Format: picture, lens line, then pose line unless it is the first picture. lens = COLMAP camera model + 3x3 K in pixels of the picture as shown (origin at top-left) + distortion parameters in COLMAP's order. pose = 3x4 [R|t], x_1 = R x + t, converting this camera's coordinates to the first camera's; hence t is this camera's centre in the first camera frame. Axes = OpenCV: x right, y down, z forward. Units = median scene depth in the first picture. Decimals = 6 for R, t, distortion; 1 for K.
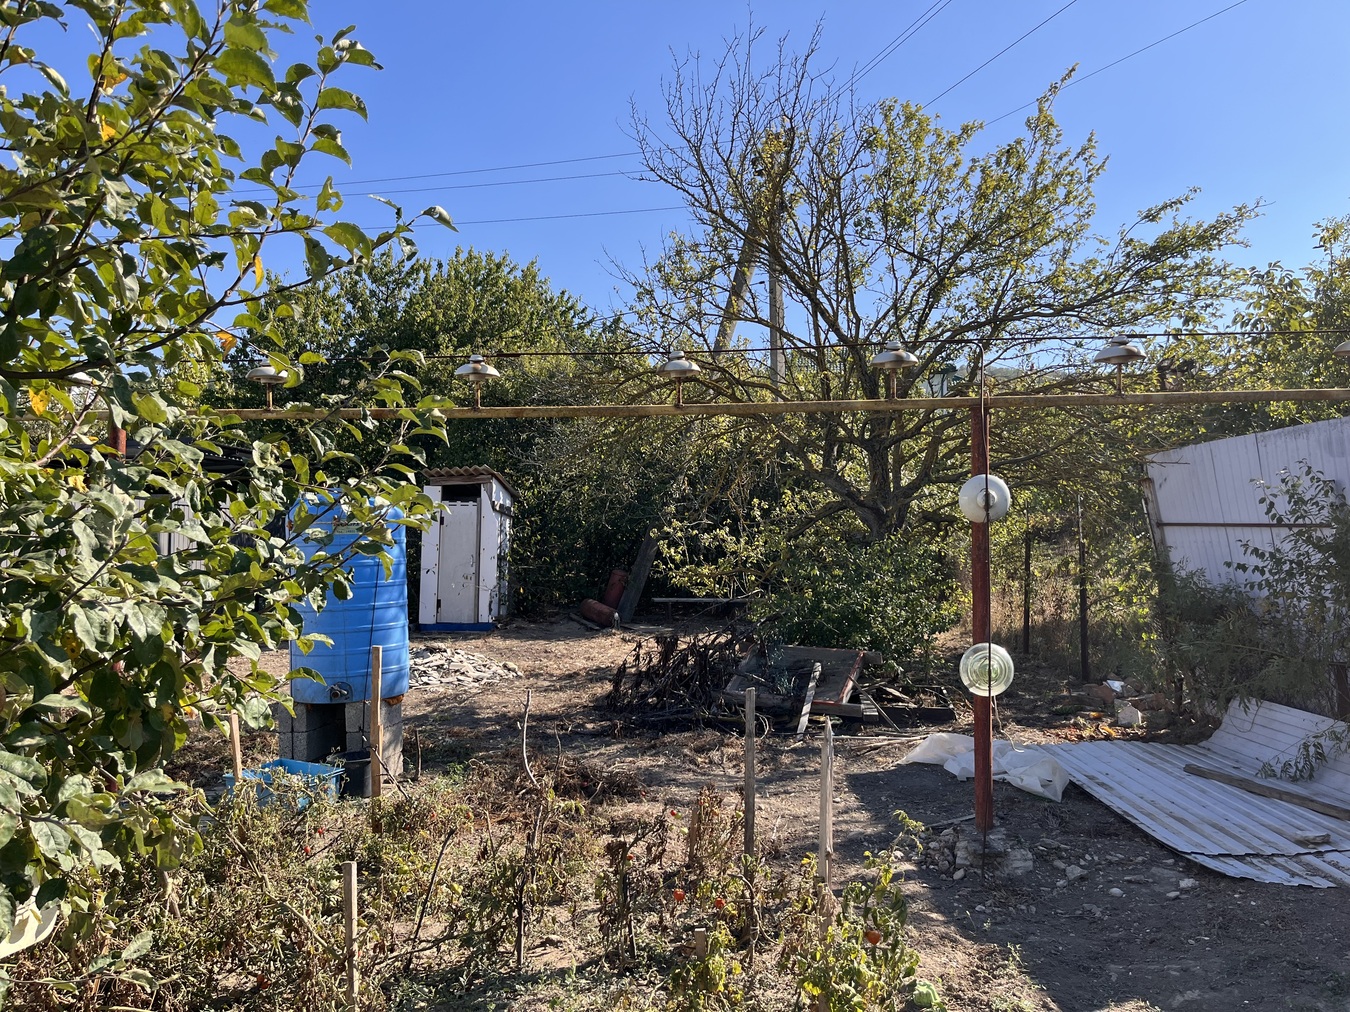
lens RADIAL K [[1022.7, 0, 667.9], [0, 1022.7, 506.0], [0, 0, 1]] dist [0.062180, -0.094635]
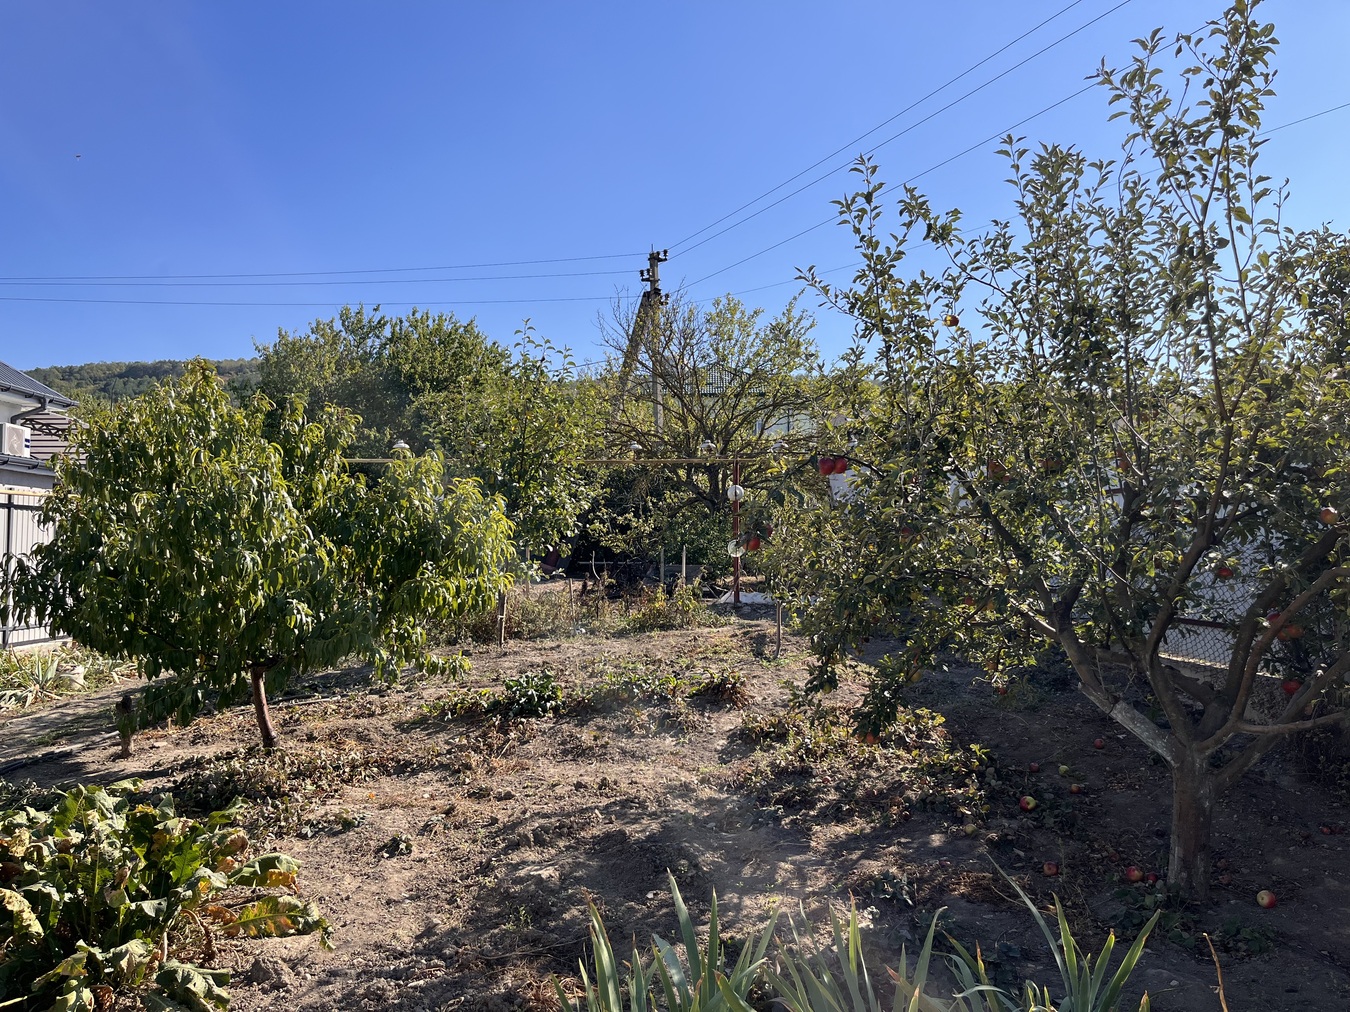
lens RADIAL K [[1031.7, 0, 674.9], [0, 1031.7, 505.8], [0, 0, 1]] dist [0.001736, 0.000133]
pose [[0.990880, -0.000187, 0.134747, -0.124276], [0.000387, 0.999999, -0.001460, 0.013412], [-0.134747, 0.001499, 0.990879, -0.871673]]
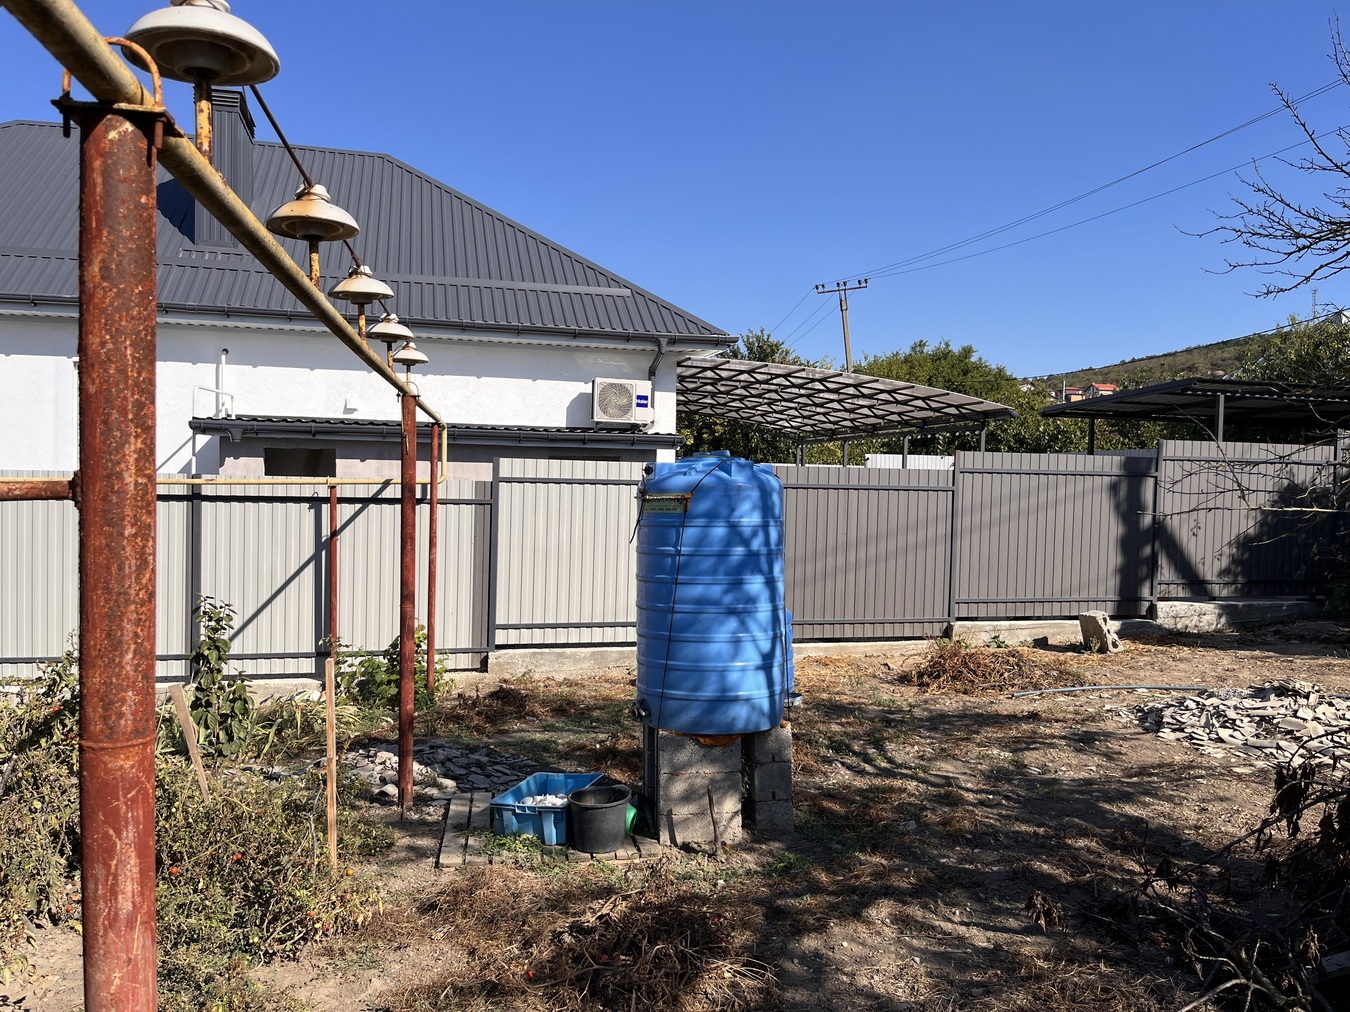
lens RADIAL K [[1022.7, 0, 668.9], [0, 1022.7, 511.1], [0, 0, 1]] dist [0.062180, -0.094635]
pose [[0.309656, 0.035298, -0.950193, 0.260206], [0.018677, 0.998892, 0.043194, -0.004286], [0.950665, -0.031122, 0.308653, 0.463136]]
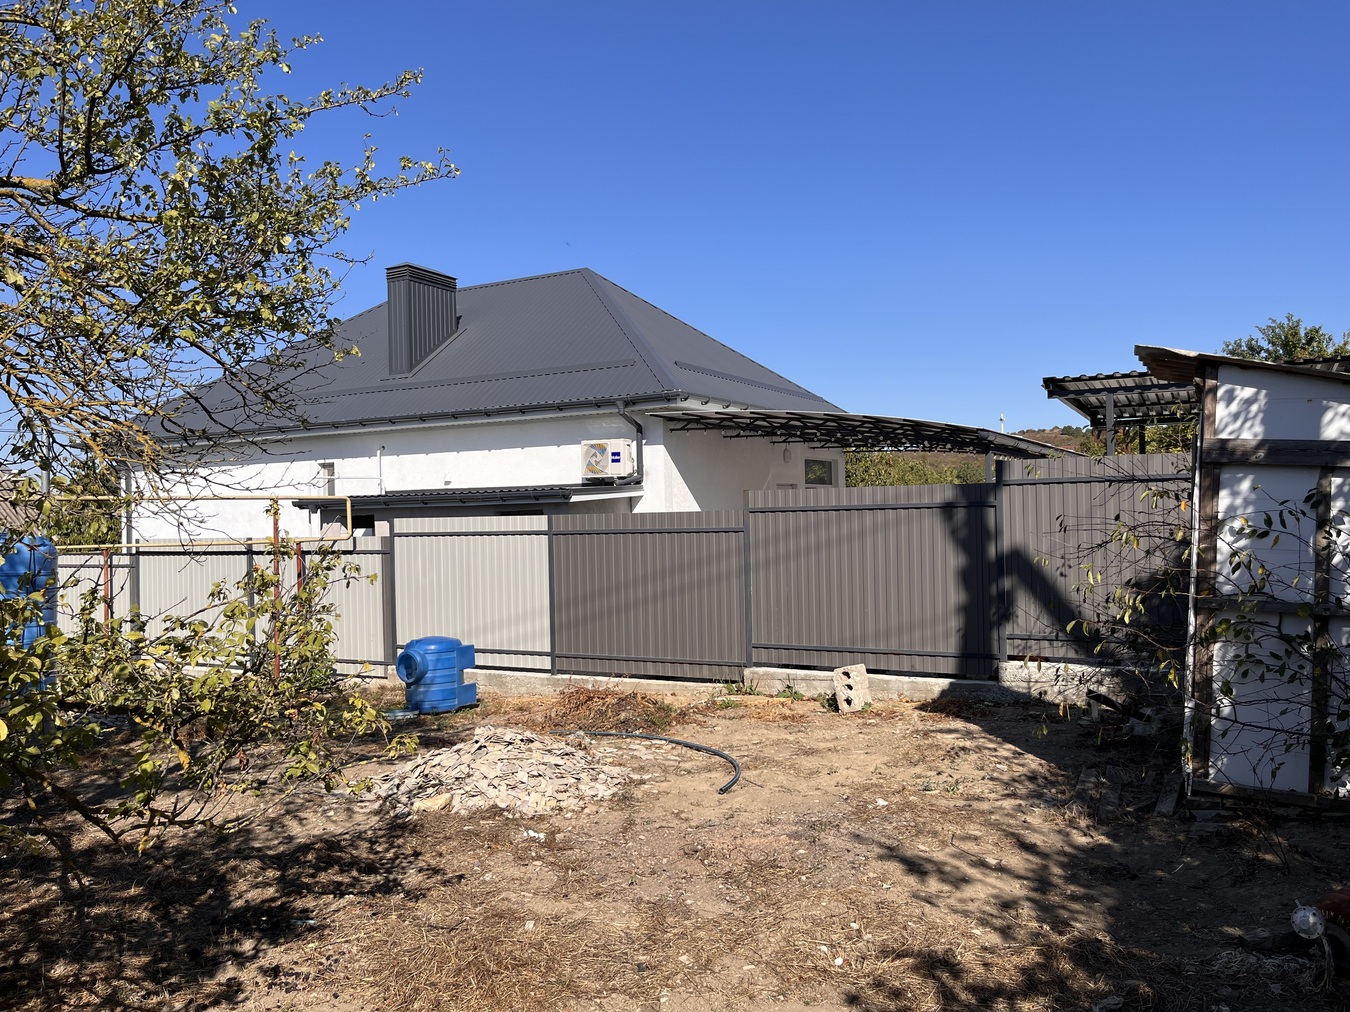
lens RADIAL K [[1022.7, 0, 673.6], [0, 1022.7, 511.7], [0, 0, 1]] dist [0.062180, -0.094635]
pose [[-0.409237, 0.008280, -0.912390, 0.310161], [0.061707, 0.997921, -0.018621, 0.019918], [0.910339, -0.063921, -0.408897, 1.401667]]
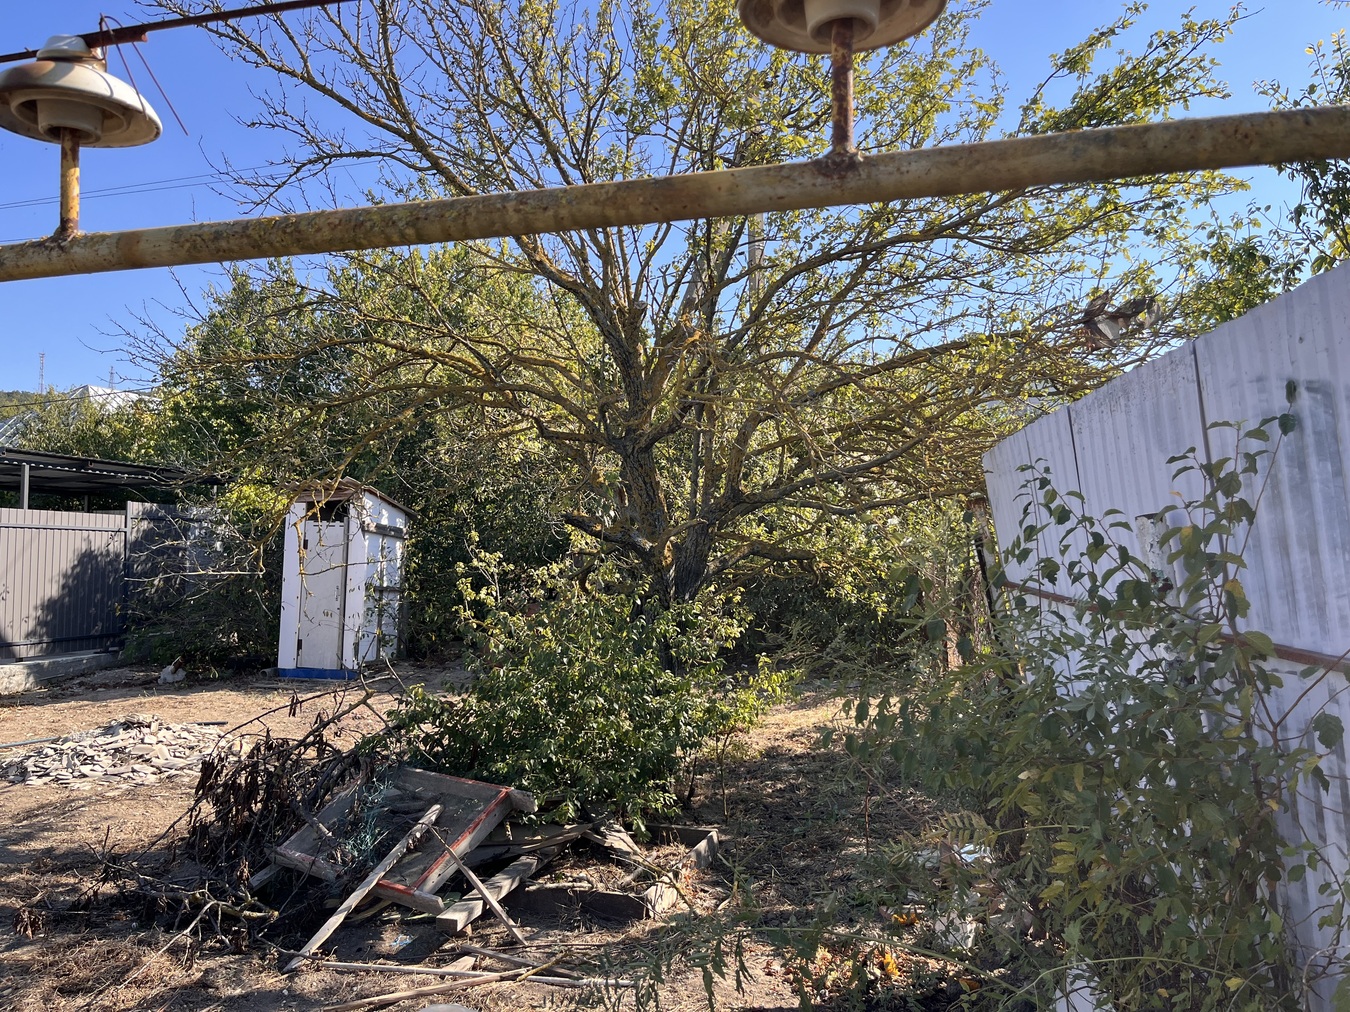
lens RADIAL K [[1022.7, 0, 671.2], [0, 1022.7, 512.8], [0, 0, 1]] dist [0.062180, -0.094635]
pose [[0.988804, -0.000285, -0.149217, 0.284299], [-0.000104, 0.999997, -0.002601, -0.013220], [0.149217, 0.002588, 0.988801, 0.320471]]
